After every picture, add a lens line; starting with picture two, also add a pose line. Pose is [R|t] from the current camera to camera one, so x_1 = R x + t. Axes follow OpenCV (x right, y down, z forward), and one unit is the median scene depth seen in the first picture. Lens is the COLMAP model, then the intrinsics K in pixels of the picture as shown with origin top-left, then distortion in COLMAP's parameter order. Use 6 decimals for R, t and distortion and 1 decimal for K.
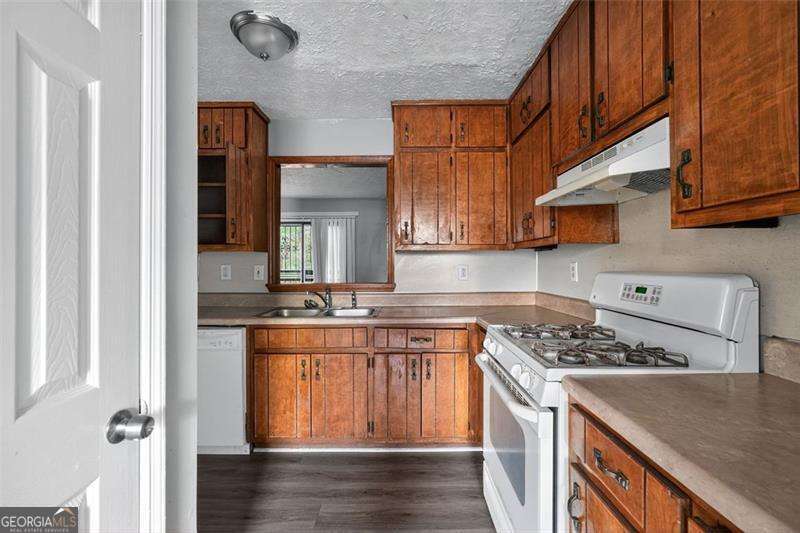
lens RADIAL K [[354.9, 0, 400.0], [0, 354.9, 266.5], [0, 0, 1]] dist [-0.001669, -0.000180]
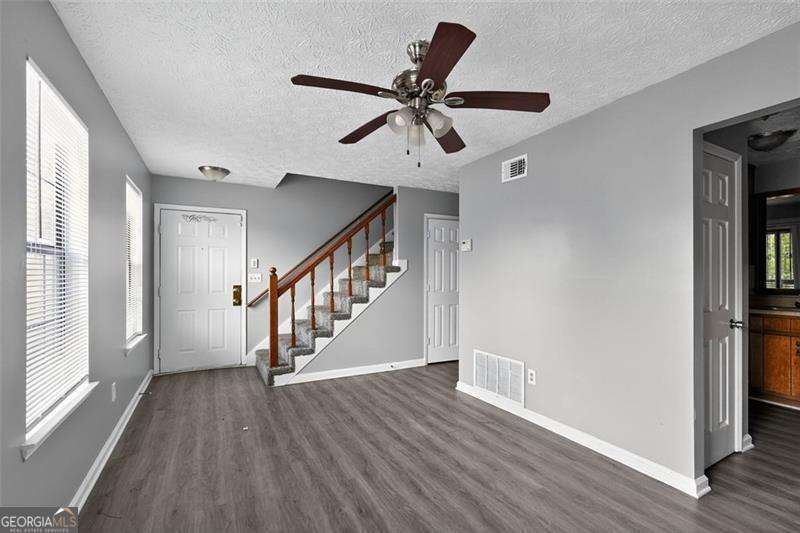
lens RADIAL K [[354.9, 0, 400.0], [0, 354.9, 266.5], [0, 0, 1]] dist [-0.001669, -0.000180]
pose [[0.490813, -0.013492, -0.871161, 0.183142], [-0.006904, 0.999788, -0.019374, 0.002706], [0.871238, 0.015523, 0.490616, -1.074483]]
